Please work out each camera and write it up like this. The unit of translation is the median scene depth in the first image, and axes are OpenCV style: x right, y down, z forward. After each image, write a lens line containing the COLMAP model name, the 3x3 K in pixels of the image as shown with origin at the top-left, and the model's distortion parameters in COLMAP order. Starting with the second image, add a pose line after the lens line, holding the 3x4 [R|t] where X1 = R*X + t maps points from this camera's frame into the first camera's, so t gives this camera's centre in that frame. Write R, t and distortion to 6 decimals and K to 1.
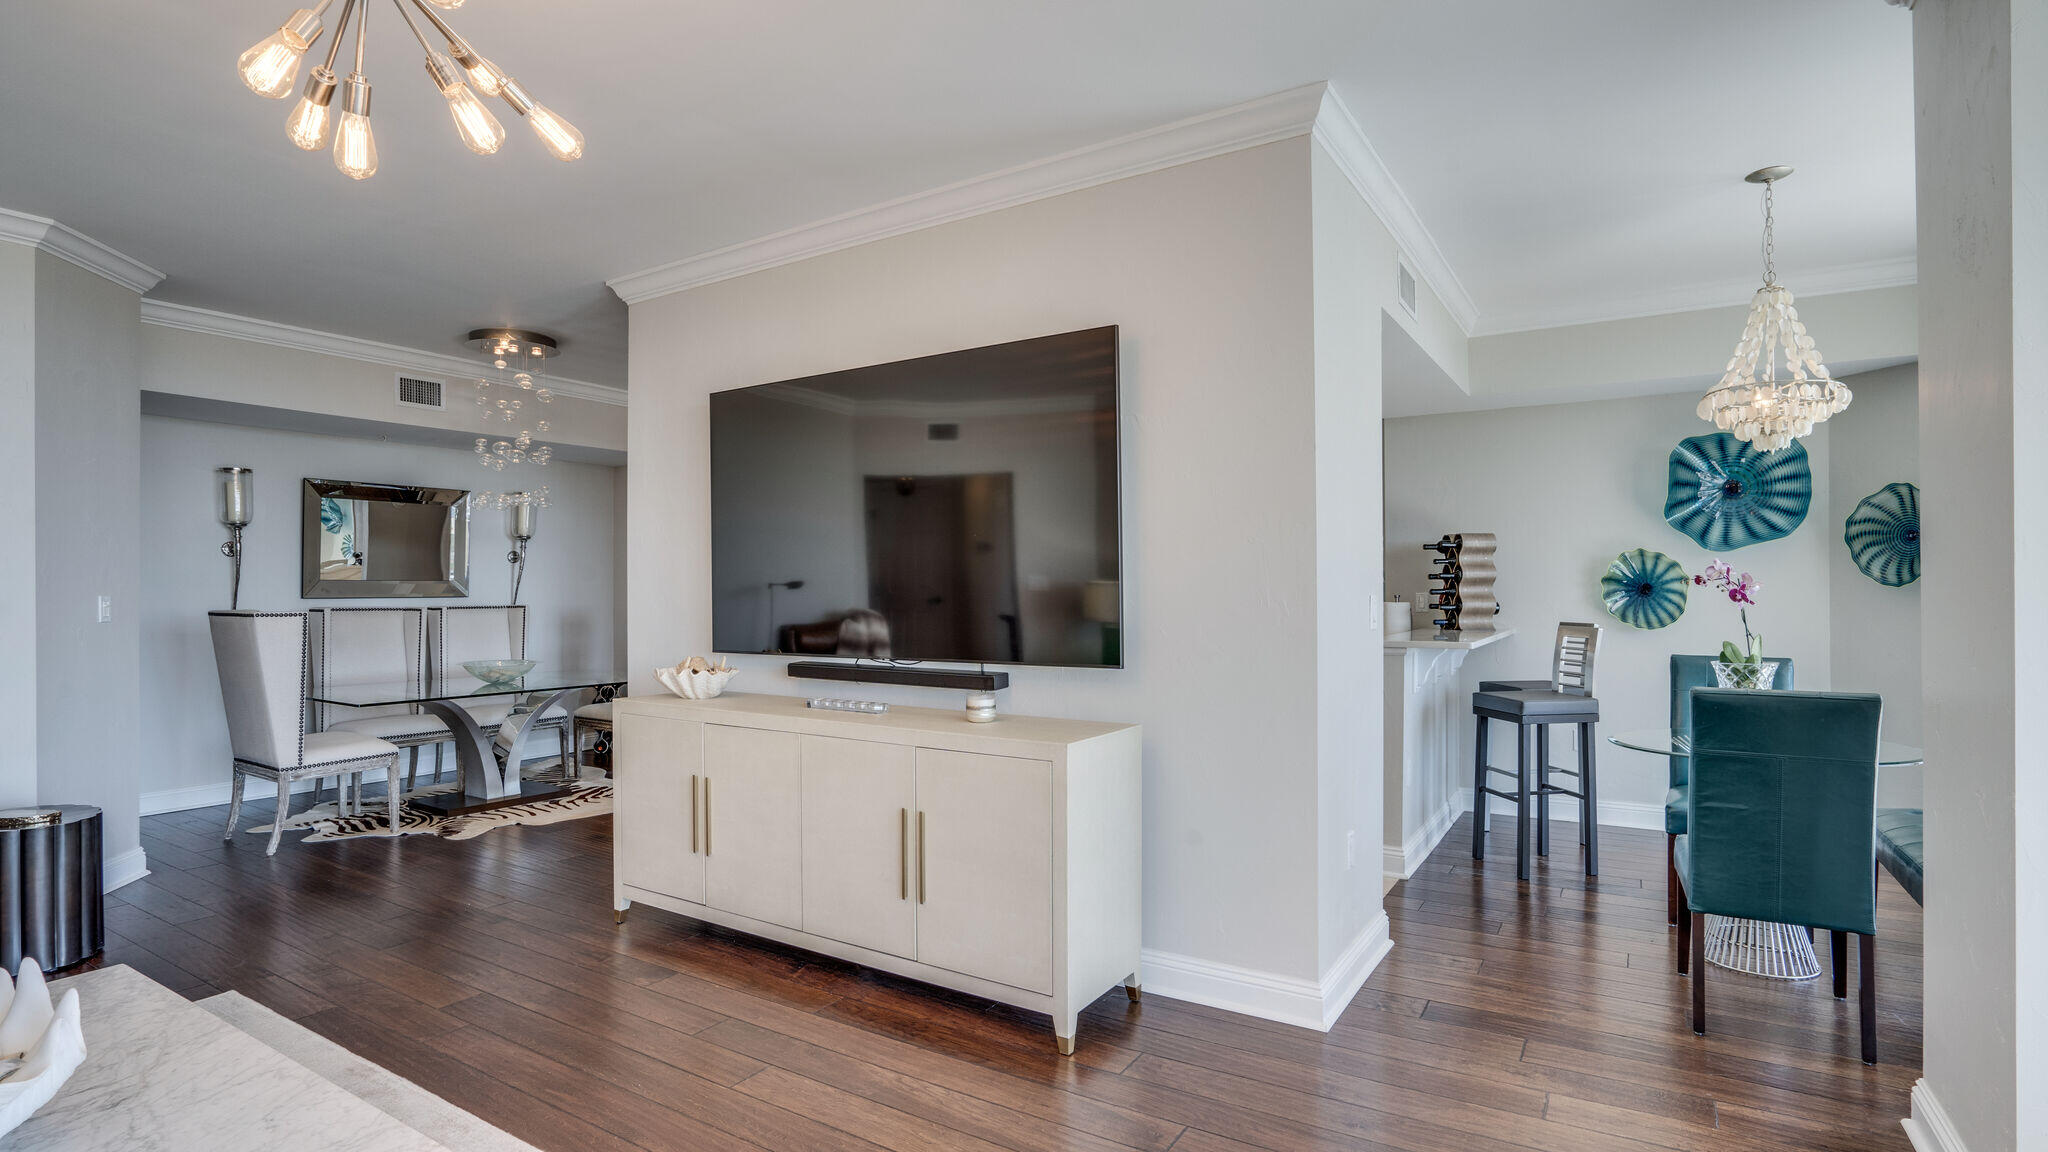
lens RADIAL K [[962.1, 0, 1028.6], [0, 962.1, 593.7], [0, 0, 1]] dist [-0.045494, 0.017205]
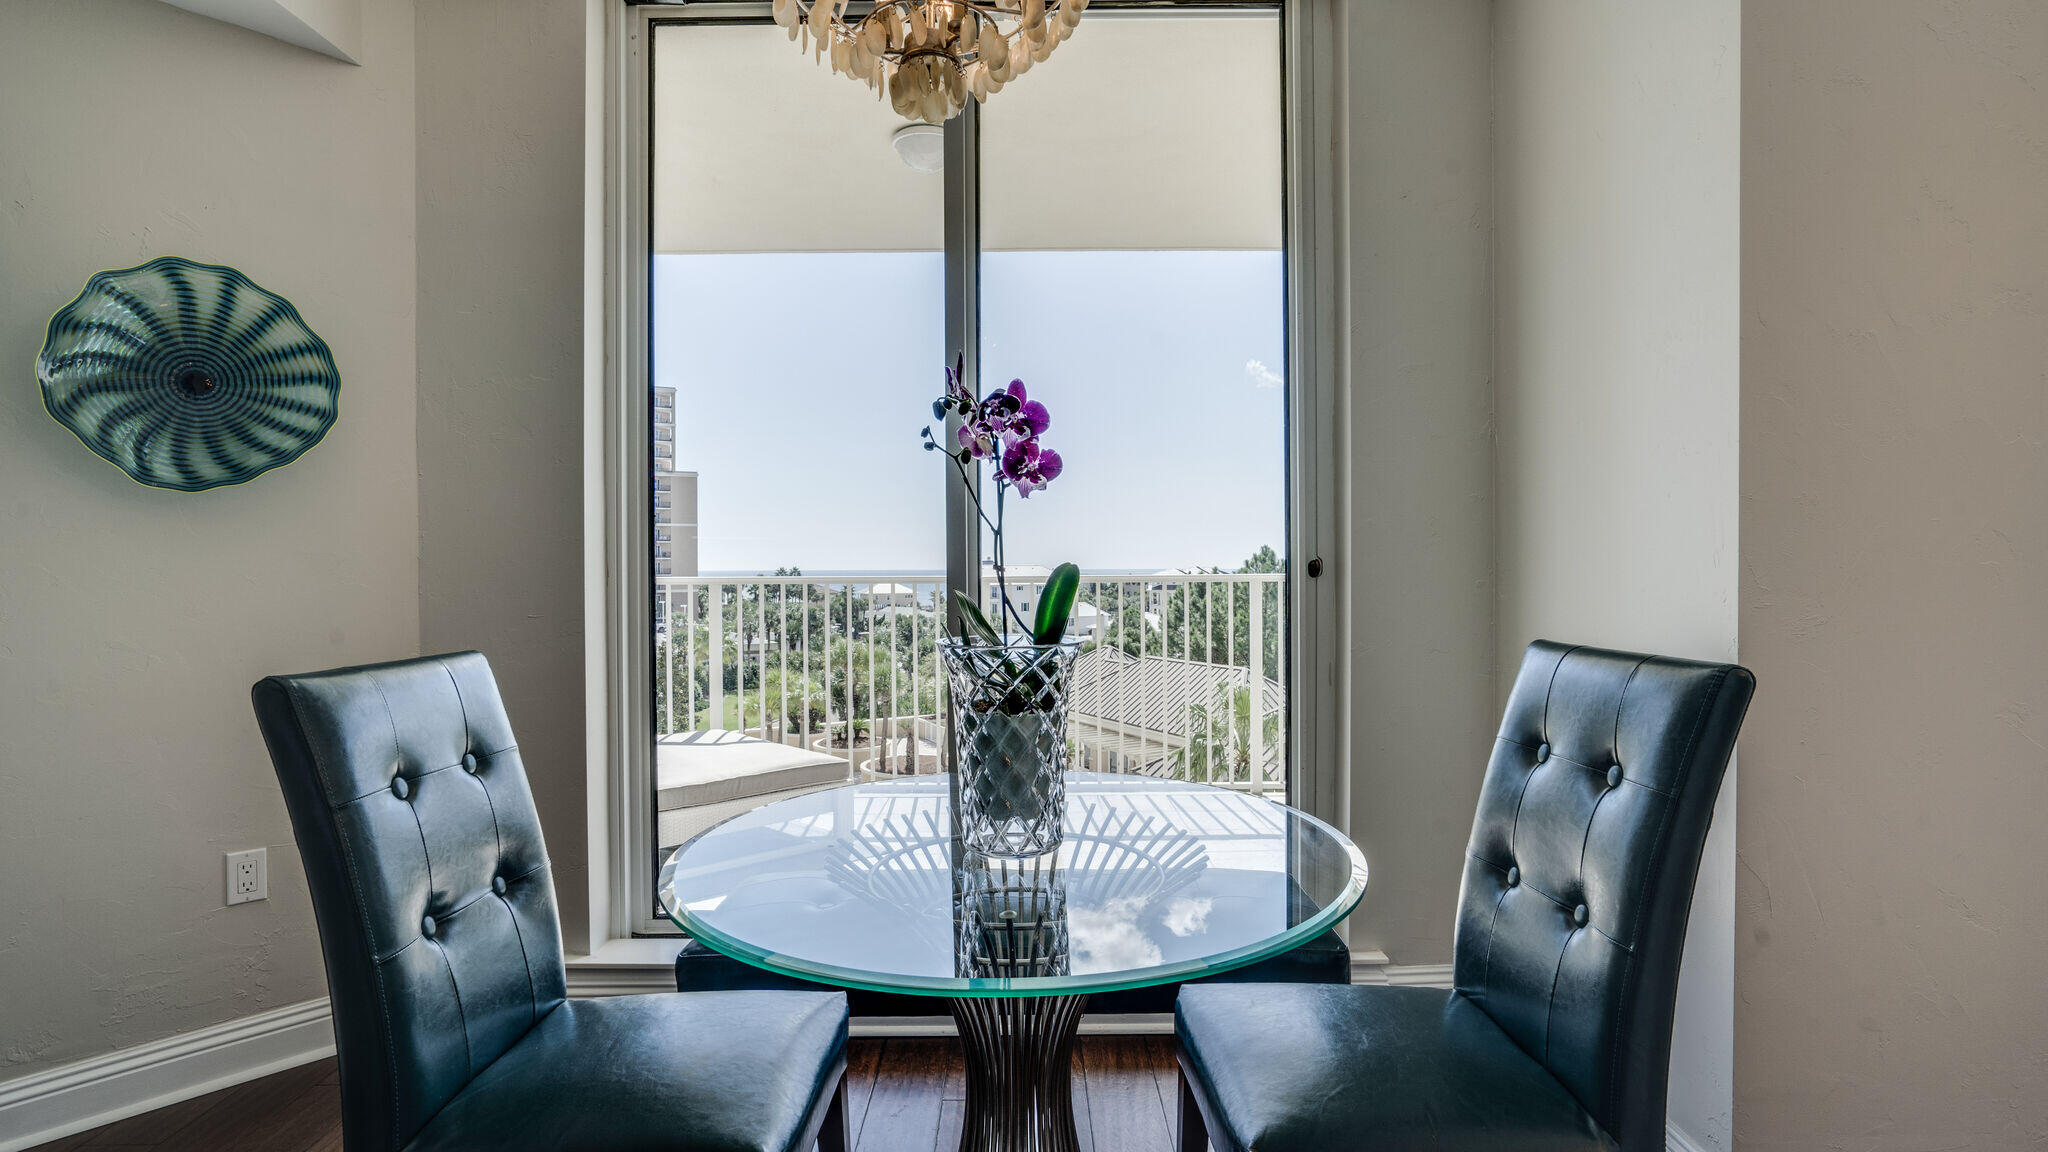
lens RADIAL K [[968.9, 0, 1024.1], [0, 968.9, 583.1], [0, 0, 1]] dist [-0.005481, 0.000116]
pose [[-0.552250, 0.001303, 0.833678, 0.276198], [0.016729, 0.999815, 0.009519, 0.034050], [-0.833511, 0.019203, -0.552169, 0.800502]]
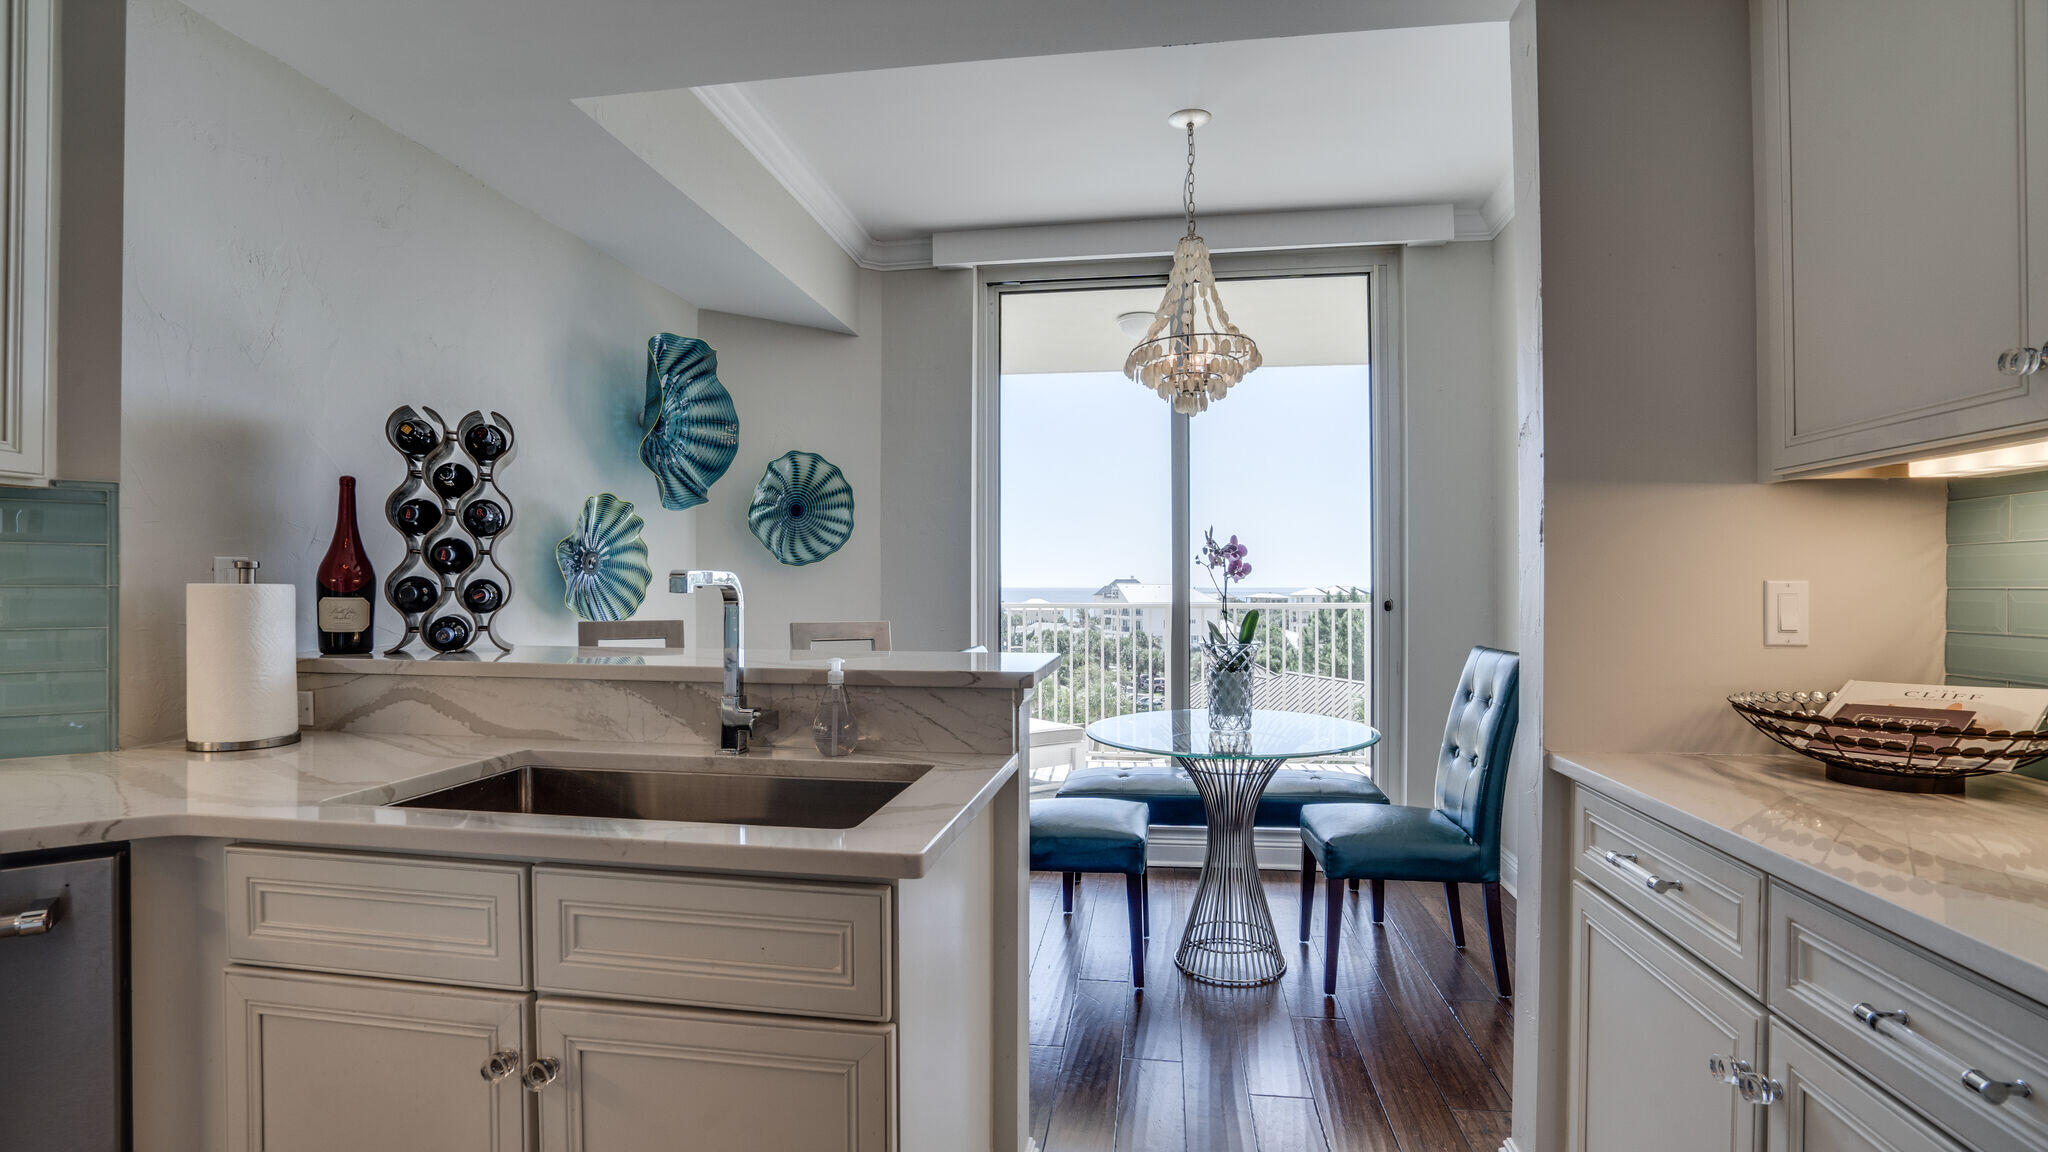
lens RADIAL K [[962.1, 0, 1028.6], [0, 962.1, 593.7], [0, 0, 1]] dist [-0.045494, 0.017205]
pose [[-0.432432, 0.003504, 0.901660, -0.004516], [0.012543, 0.999919, 0.002130, 0.017593], [-0.901579, 0.012230, -0.432441, 1.042192]]
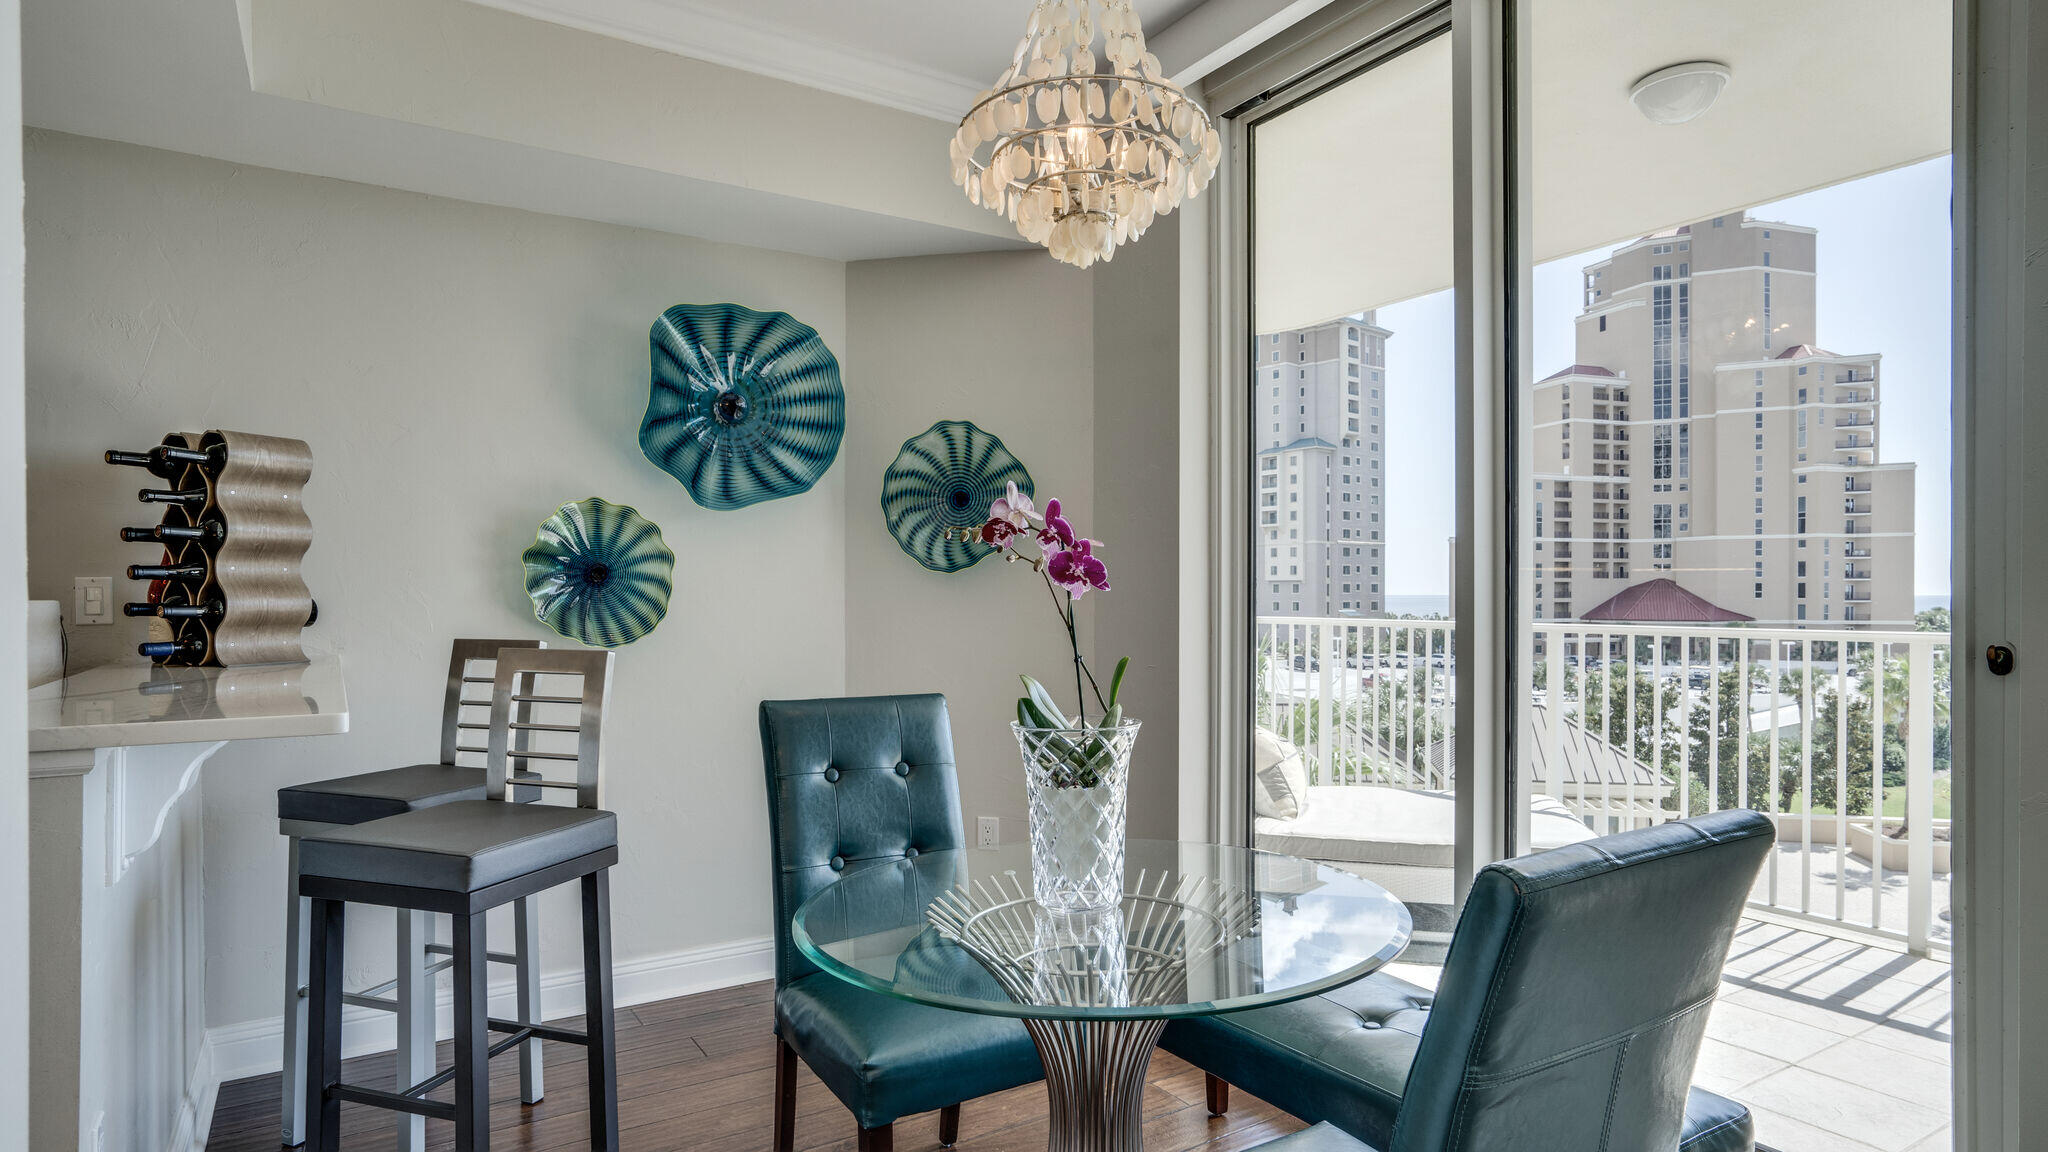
lens RADIAL K [[1110.6, 0, 1021.7], [0, 1110.6, 598.5], [0, 0, 1]] dist [-0.047425, 0.033297]
pose [[0.419152, -0.001241, 0.907915, 0.185559], [-0.000073, 0.999999, 0.001400, 0.008865], [-0.907916, -0.000653, 0.419151, 0.531293]]
